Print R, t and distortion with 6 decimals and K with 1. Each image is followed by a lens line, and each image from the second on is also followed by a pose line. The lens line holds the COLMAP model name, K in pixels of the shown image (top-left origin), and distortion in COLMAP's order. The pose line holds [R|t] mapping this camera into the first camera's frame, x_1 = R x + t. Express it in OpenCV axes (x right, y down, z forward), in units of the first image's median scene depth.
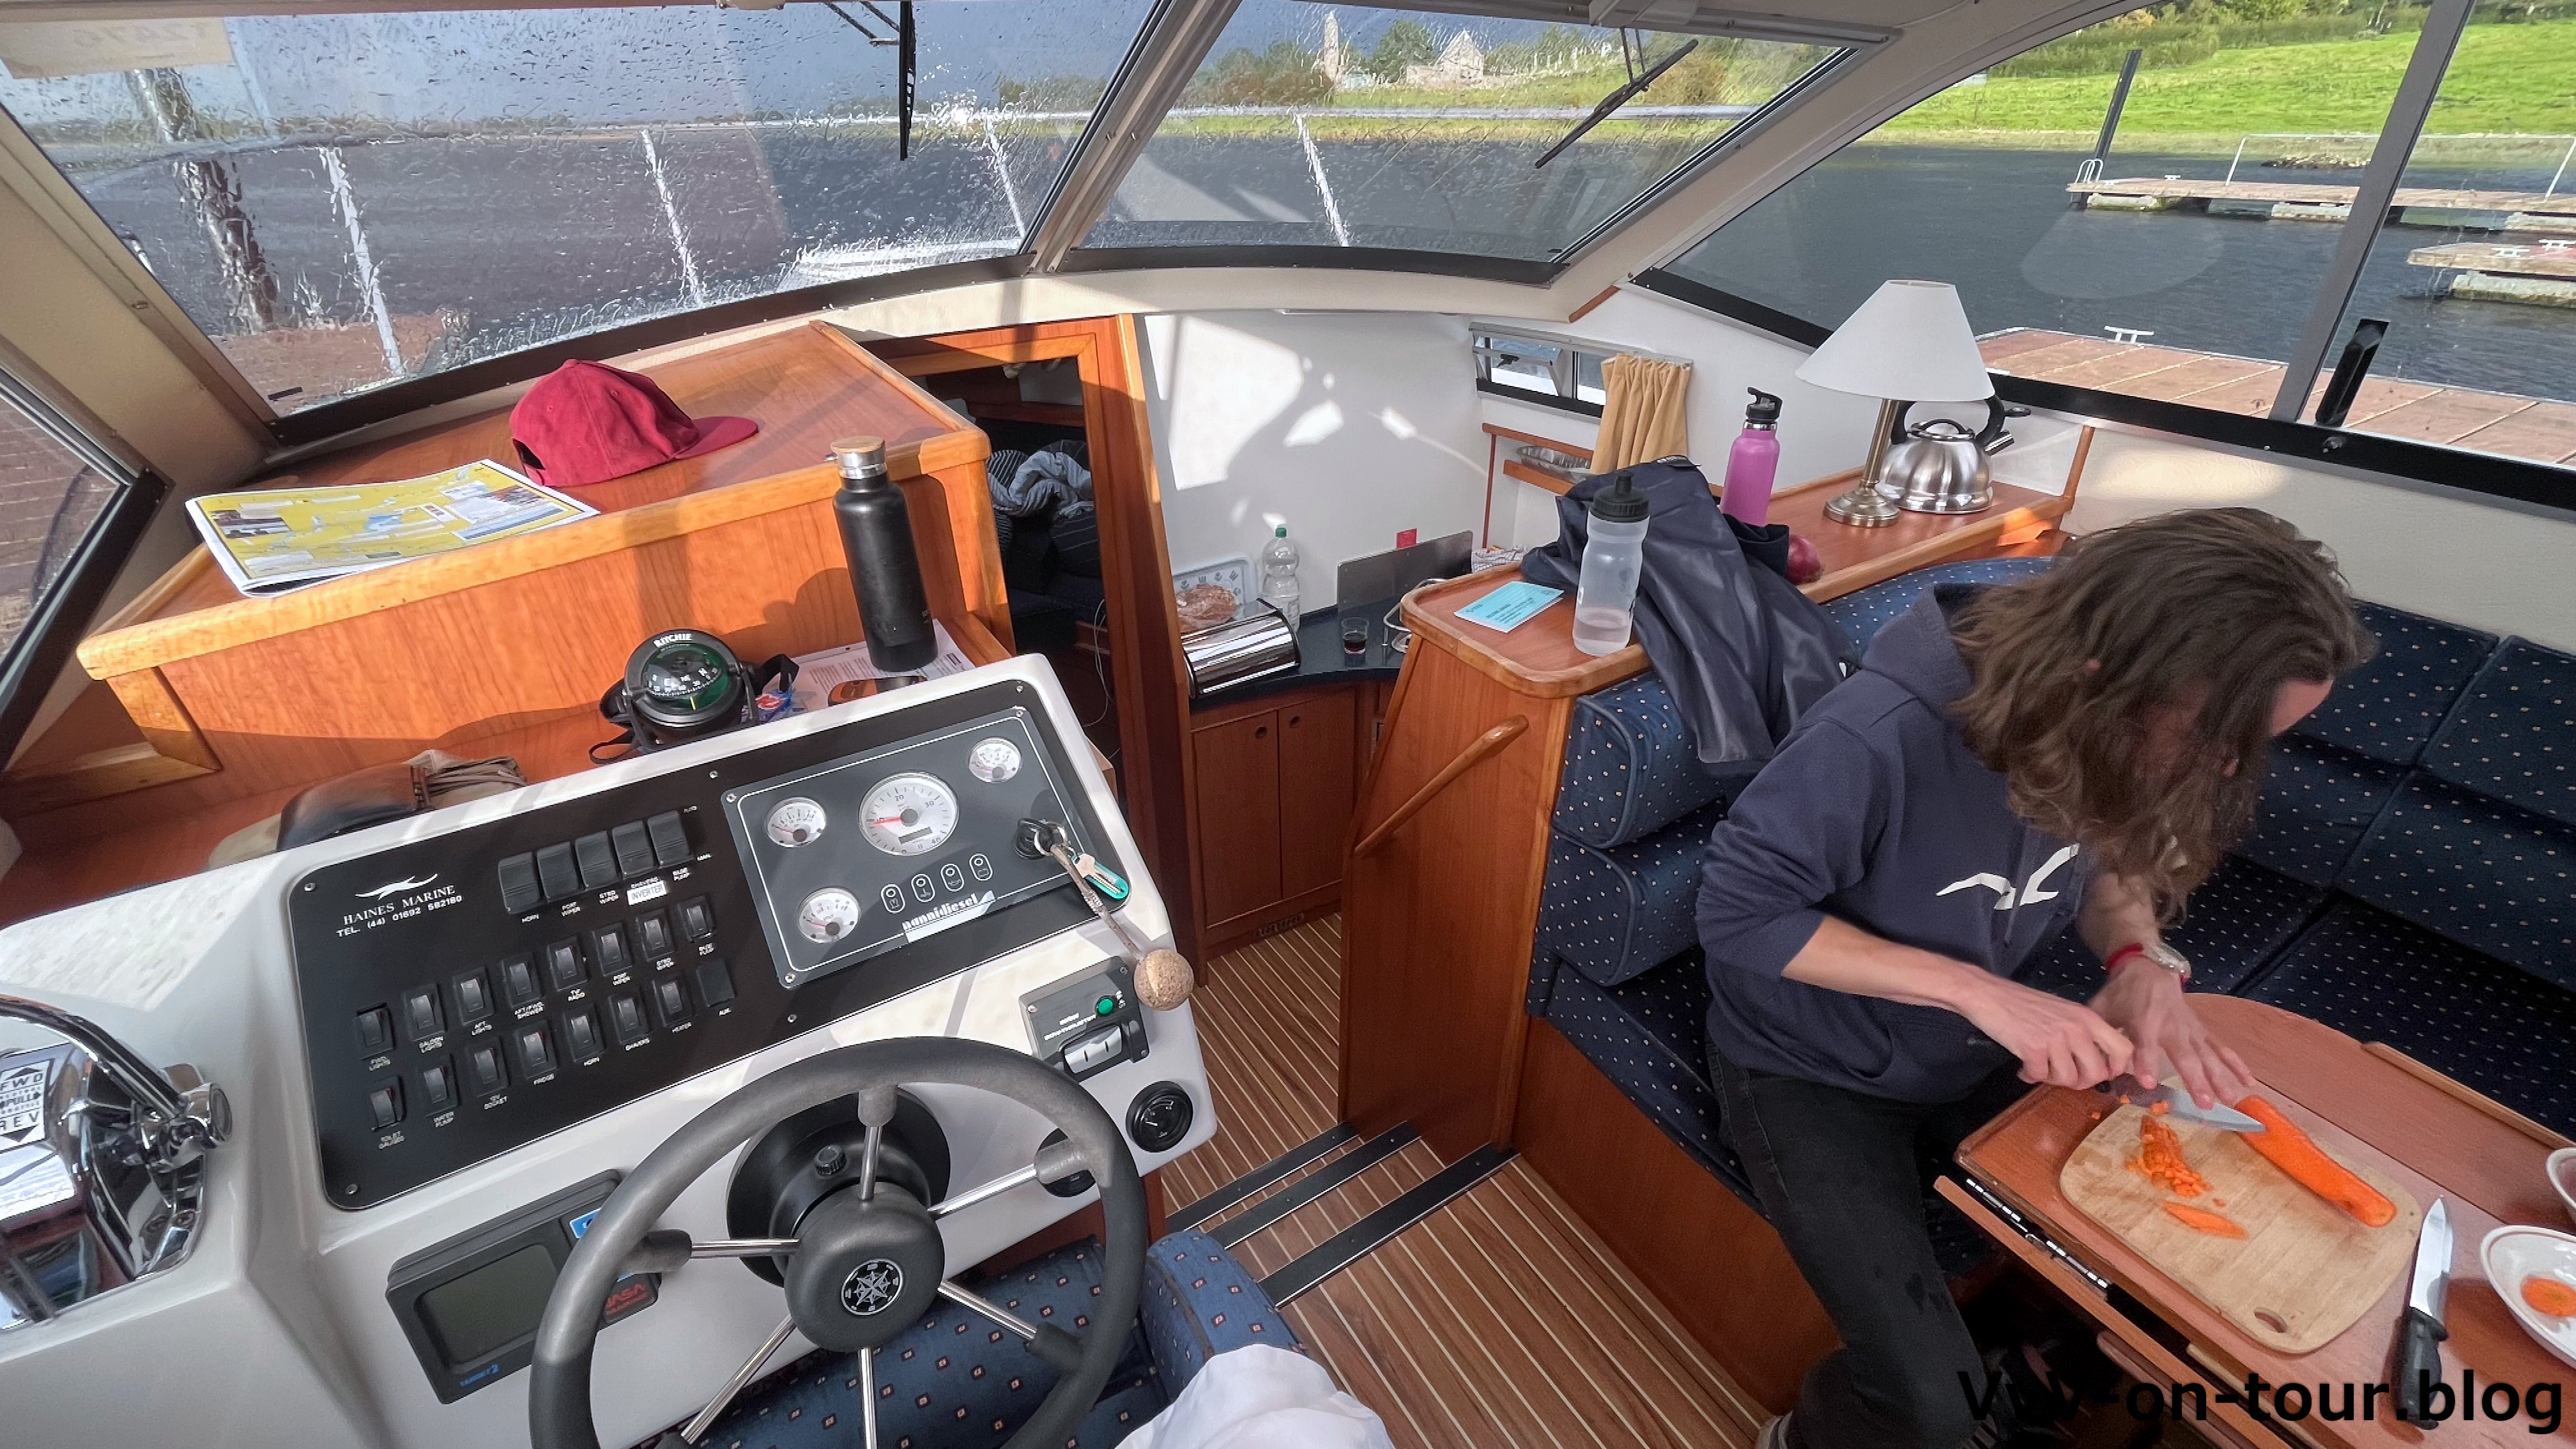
lens RADIAL K [[1045.5, 0, 1280.6], [0, 1045.5, 710.4], [0, 0, 1]] dist [-0.003213, 0.000114]
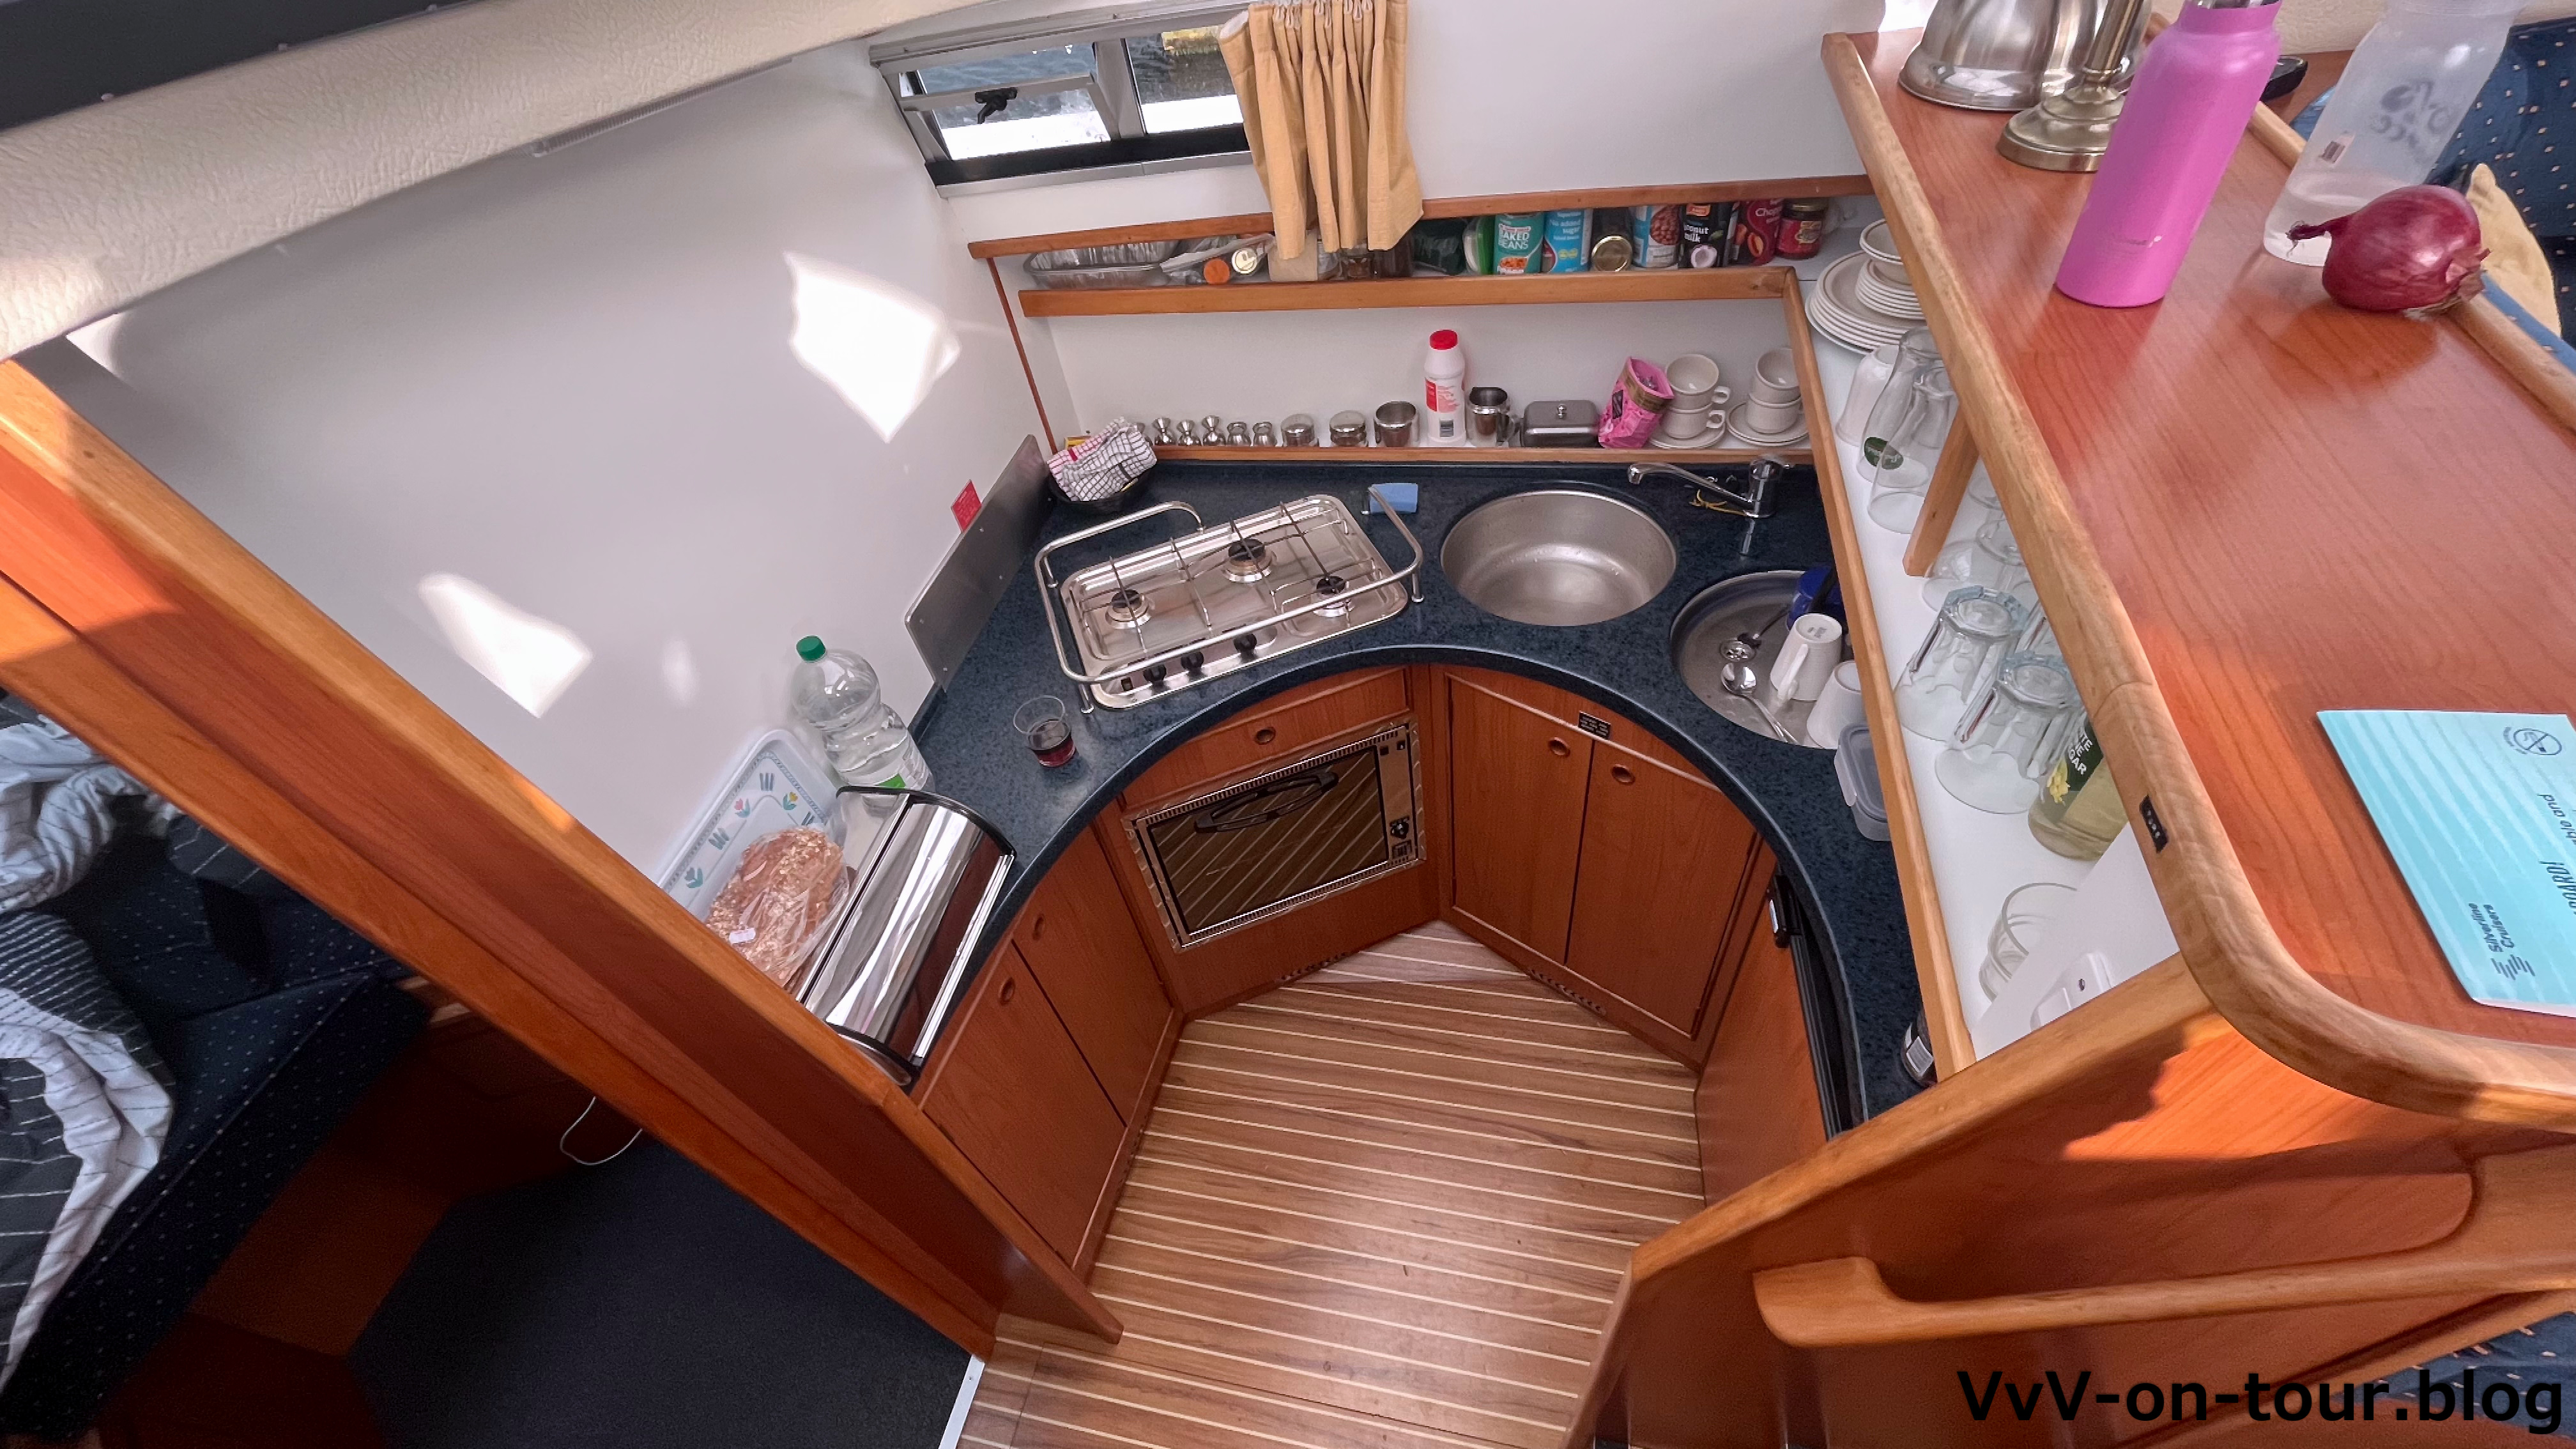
lens RADIAL K [[1045.5, 0, 1281.5], [0, 1045.5, 724.4], [0, 0, 1]] dist [-0.003213, 0.000114]
pose [[0.690508, -0.578819, 0.433783, -0.070466], [0.464139, 0.814524, 0.348031, -0.196610], [-0.554774, -0.038982, 0.831088, 0.484130]]
